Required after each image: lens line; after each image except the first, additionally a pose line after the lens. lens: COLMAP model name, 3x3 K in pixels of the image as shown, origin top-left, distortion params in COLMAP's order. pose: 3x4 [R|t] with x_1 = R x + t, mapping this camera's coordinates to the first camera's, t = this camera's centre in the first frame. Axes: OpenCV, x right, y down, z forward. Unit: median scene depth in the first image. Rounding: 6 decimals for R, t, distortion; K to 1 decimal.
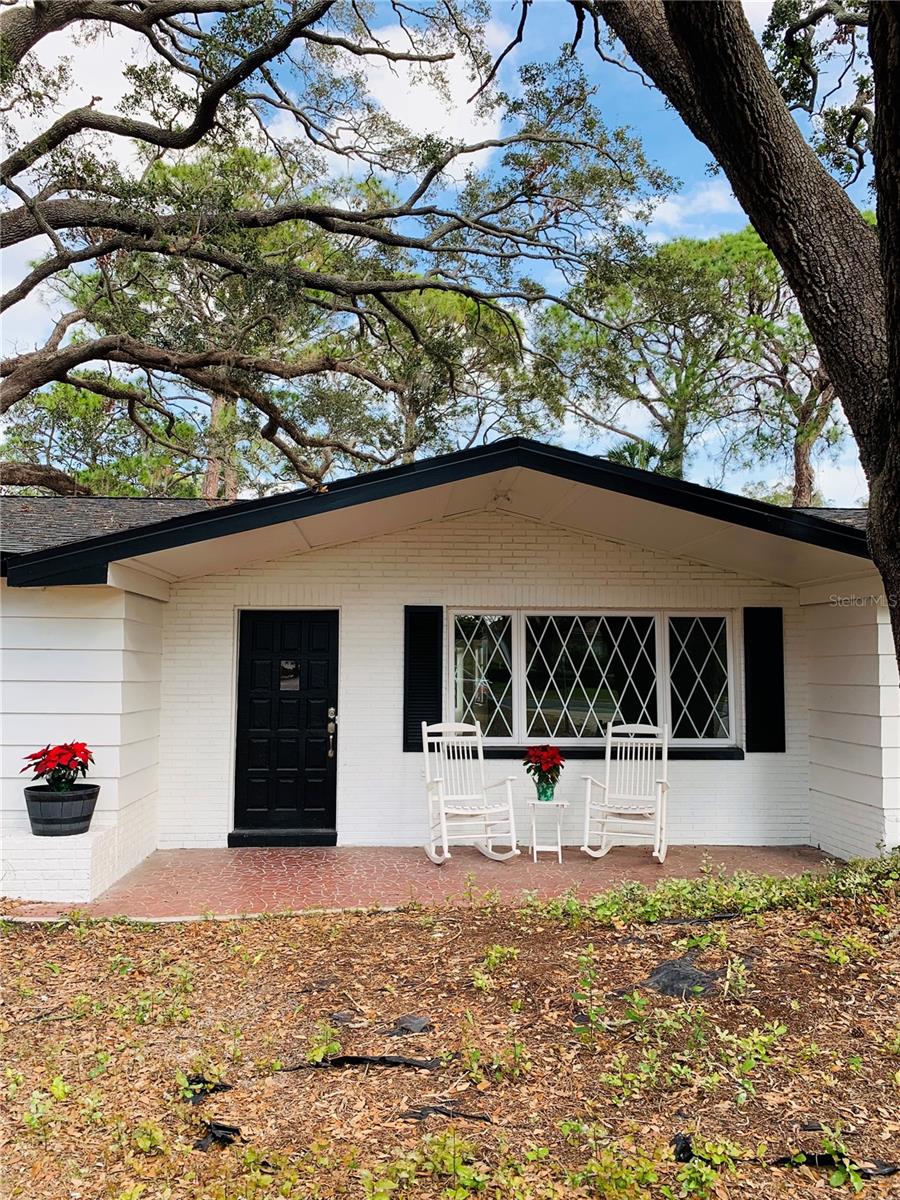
lens RADIAL K [[876.8, 0, 450.9], [0, 876.8, 575.6], [0, 0, 1]] dist [0.041079, -0.001490]
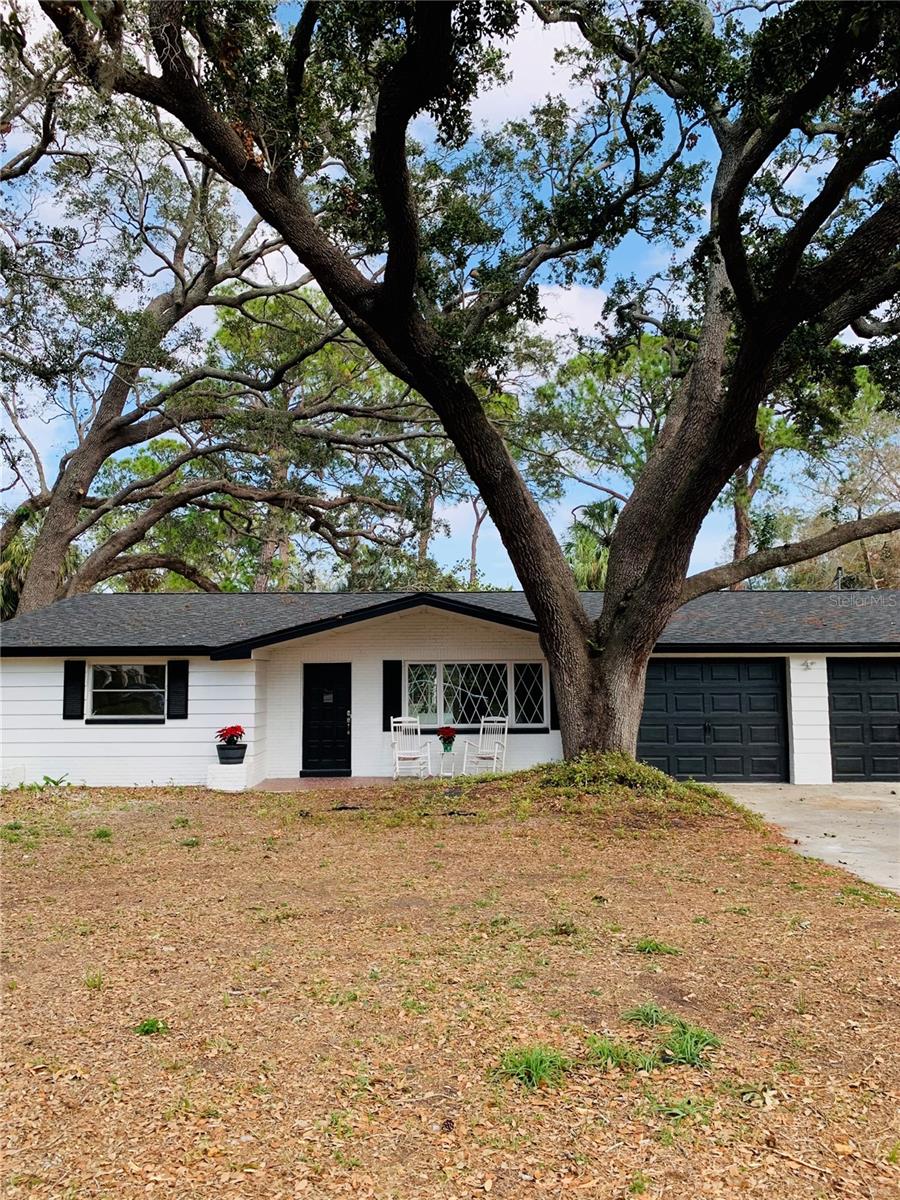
lens RADIAL K [[921.3, 0, 462.5], [0, 921.3, 584.0], [0, 0, 1]] dist [0.040435, -0.035285]
pose [[0.998796, -0.017998, -0.045640, 0.237046], [0.018043, 0.999837, 0.000577, -0.143957], [0.045622, -0.001399, 0.998958, -1.154120]]
